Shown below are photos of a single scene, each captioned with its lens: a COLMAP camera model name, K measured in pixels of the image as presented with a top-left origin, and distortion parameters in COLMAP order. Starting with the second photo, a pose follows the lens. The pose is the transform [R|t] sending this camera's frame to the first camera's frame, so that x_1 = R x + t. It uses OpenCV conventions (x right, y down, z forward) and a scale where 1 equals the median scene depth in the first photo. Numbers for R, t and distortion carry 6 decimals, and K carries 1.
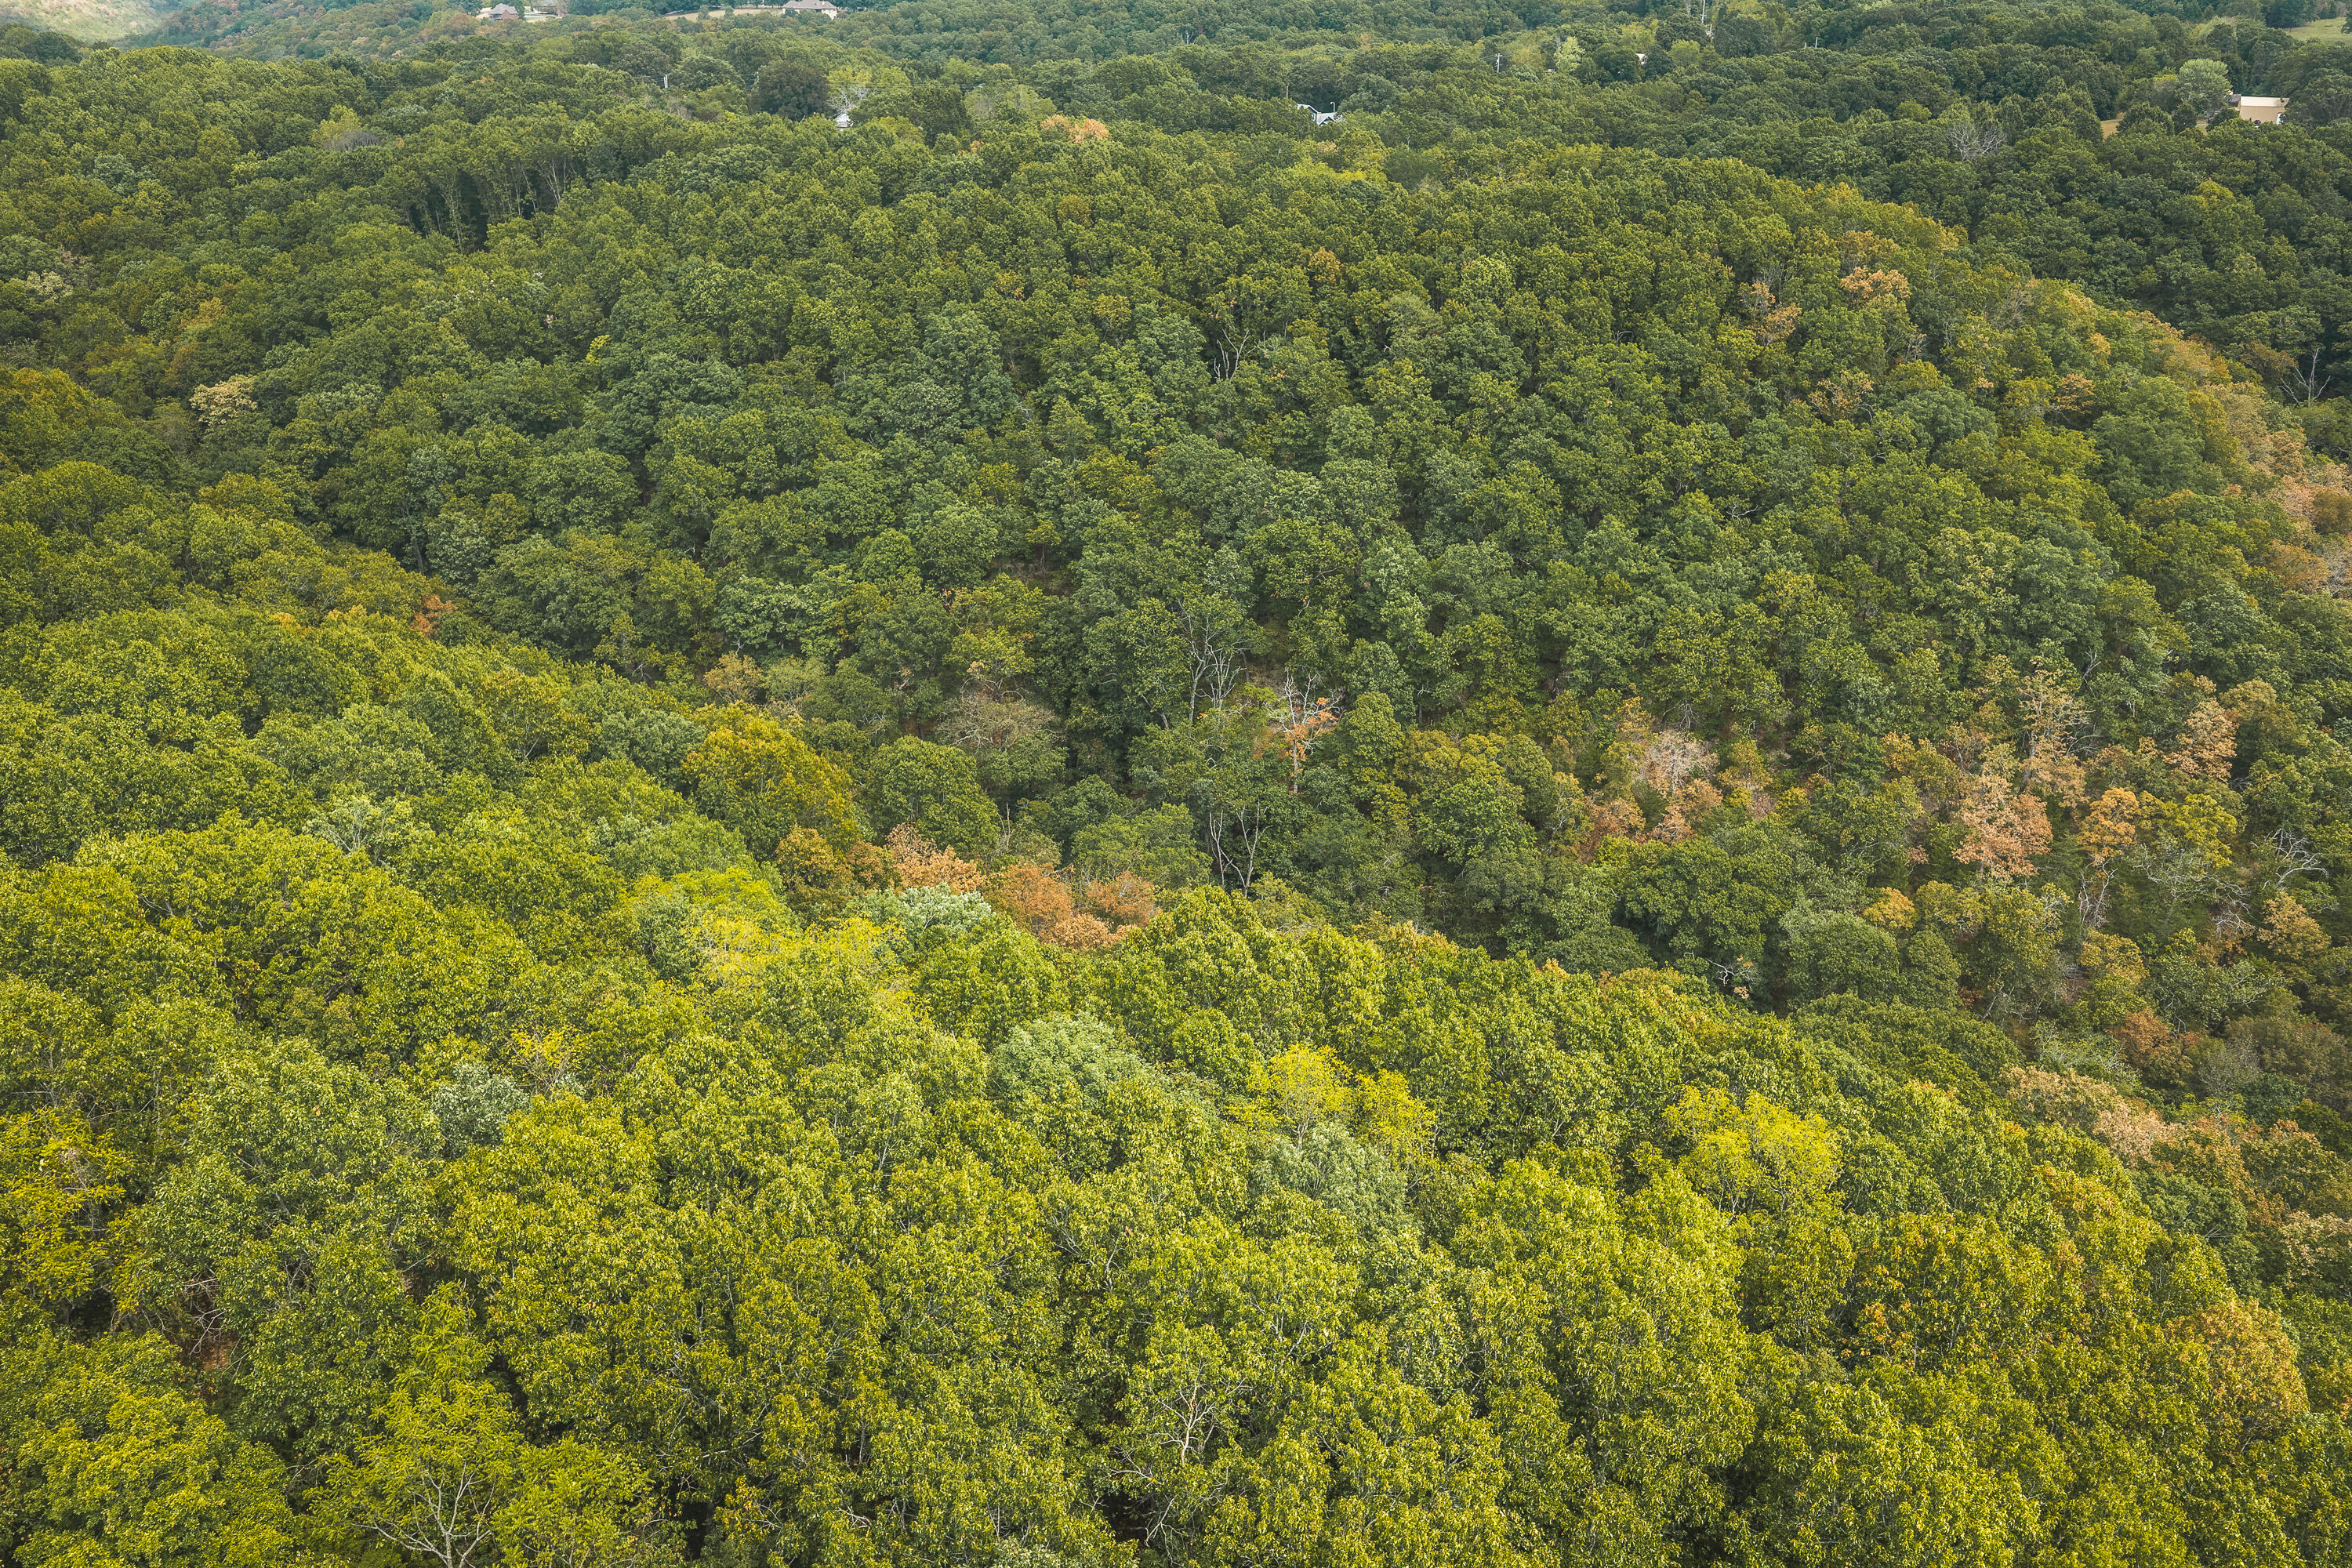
lens RADIAL K [[1963.4, 0, 1177.8], [0, 1963.4, 795.8], [0, 0, 1]] dist [0.023814, -0.043528]
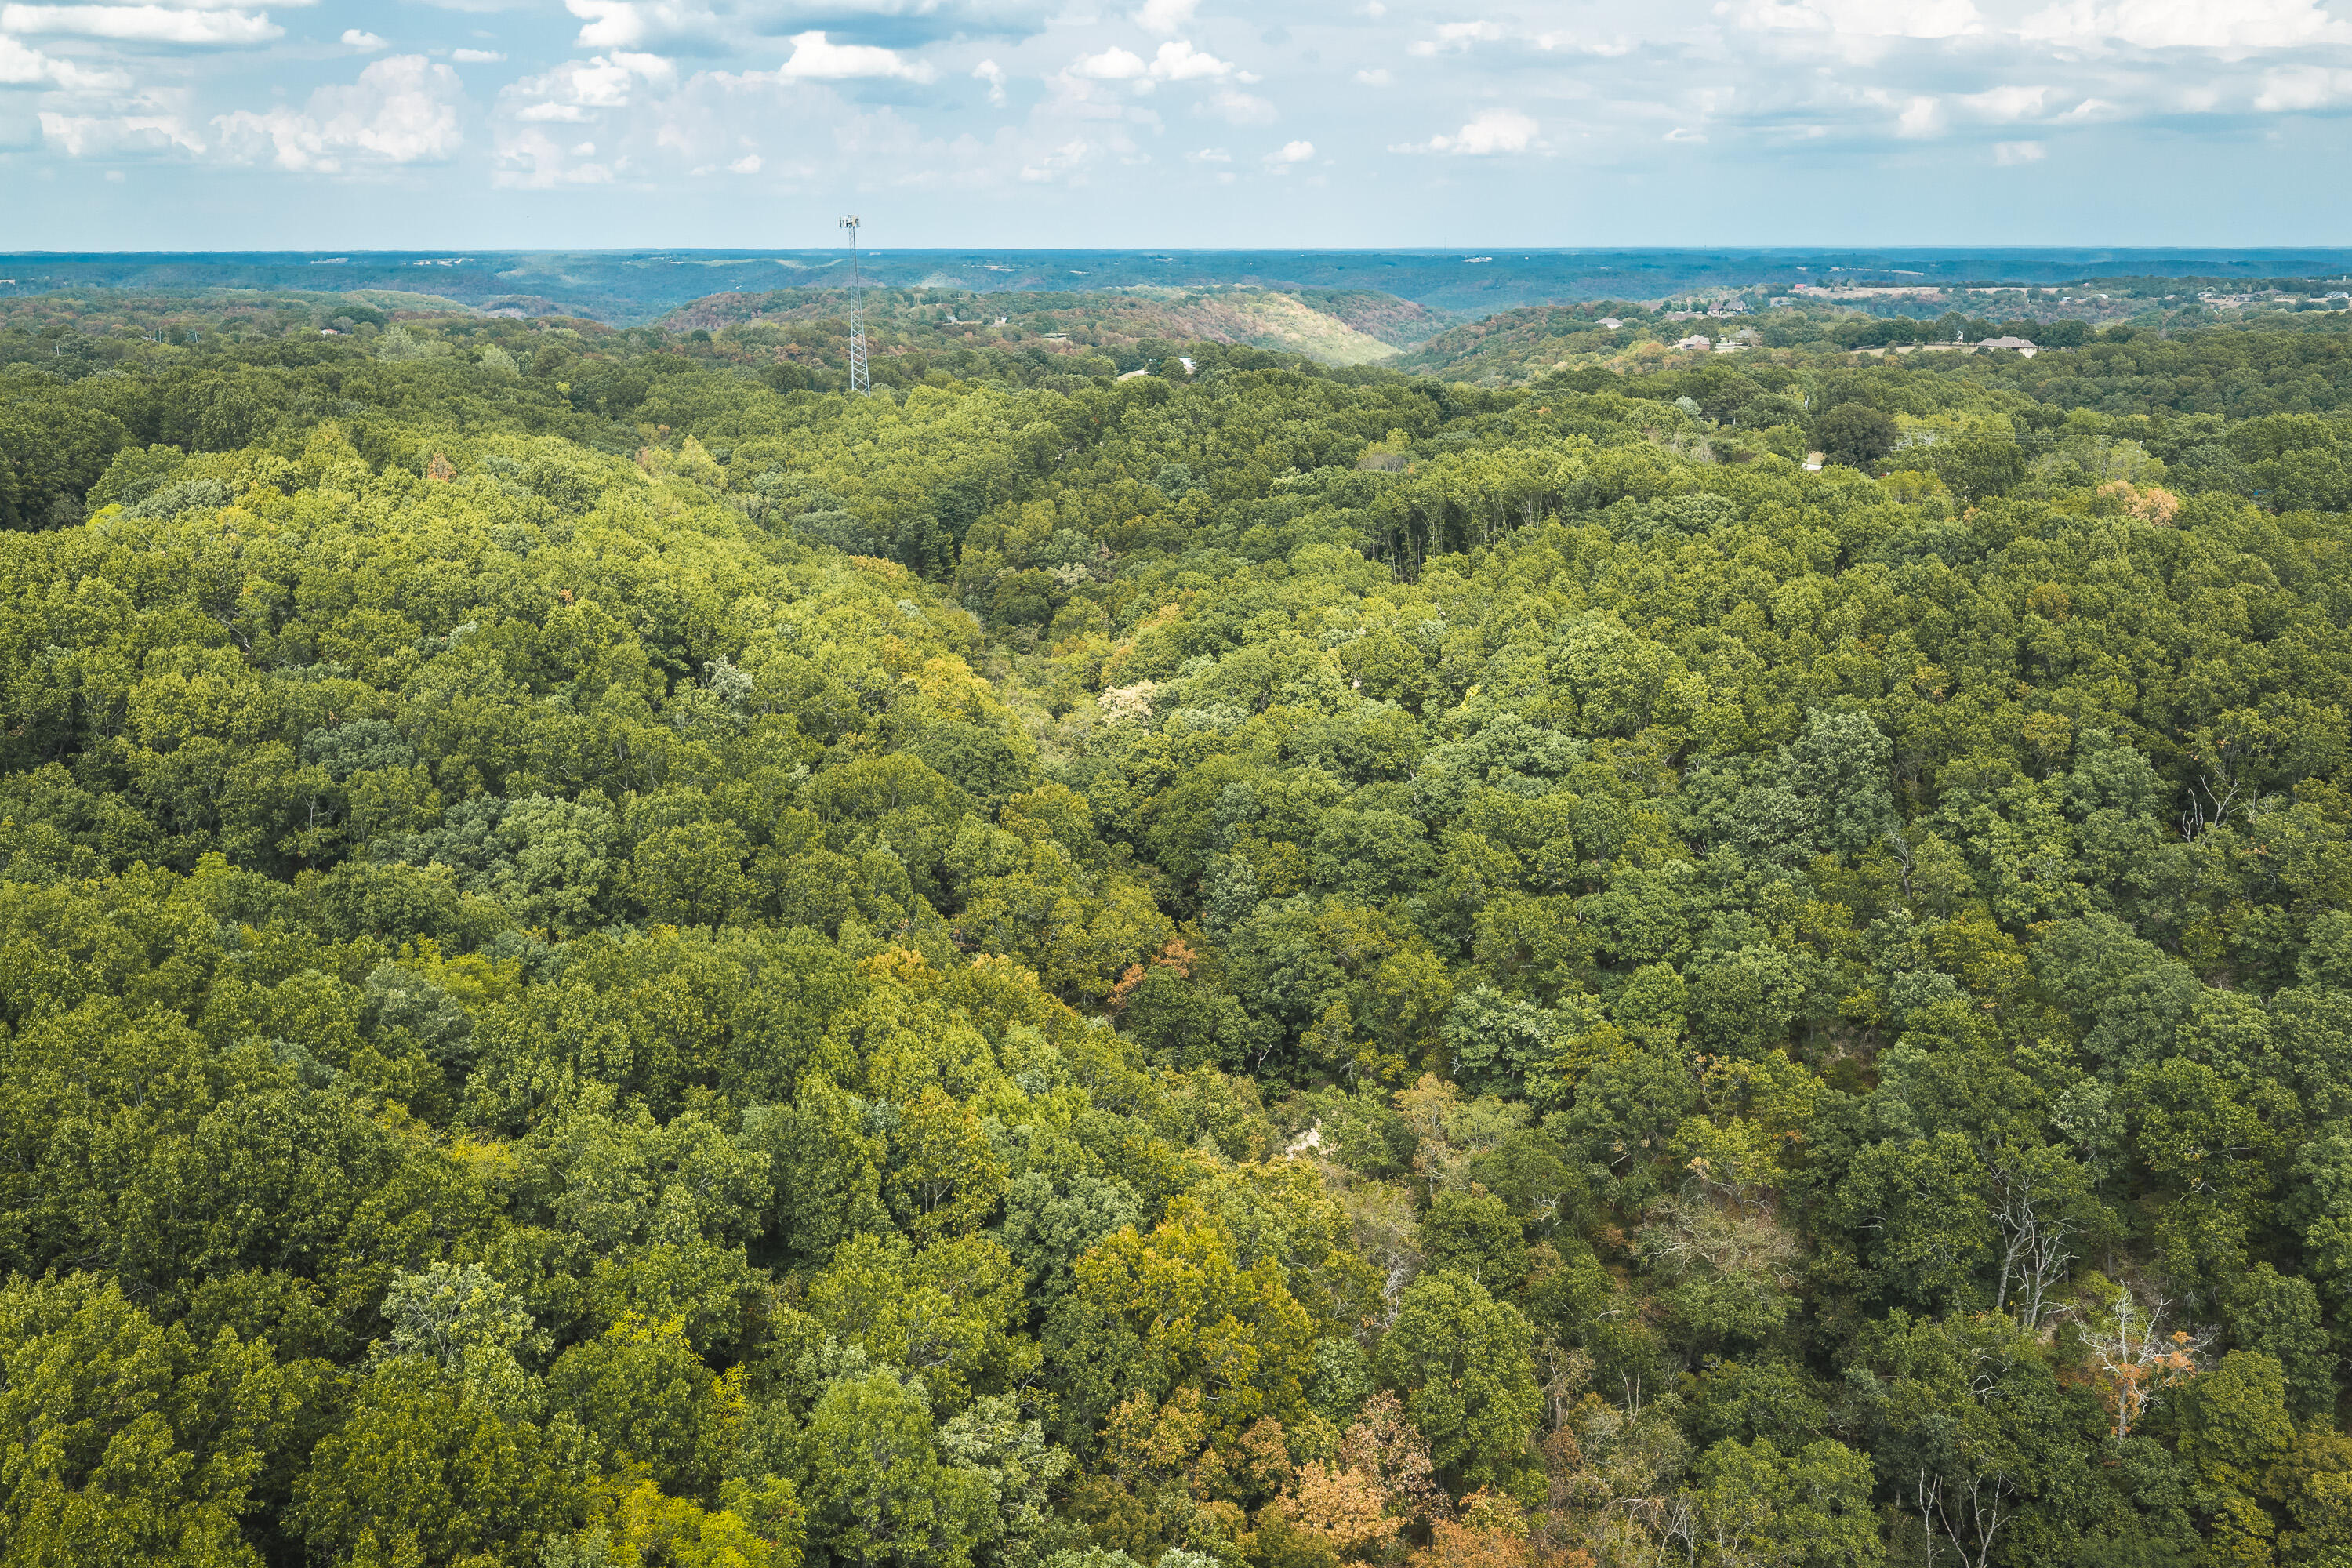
lens RADIAL K [[1984.0, 0, 1176.0], [0, 1984.0, 784.0], [0, 0, 1]] dist [0.028384, -0.052990]
pose [[0.833539, 0.141591, -0.534009, 0.103067], [-0.225014, 0.969802, -0.094087, -0.075510], [0.504561, 0.198585, 0.840228, 0.168947]]
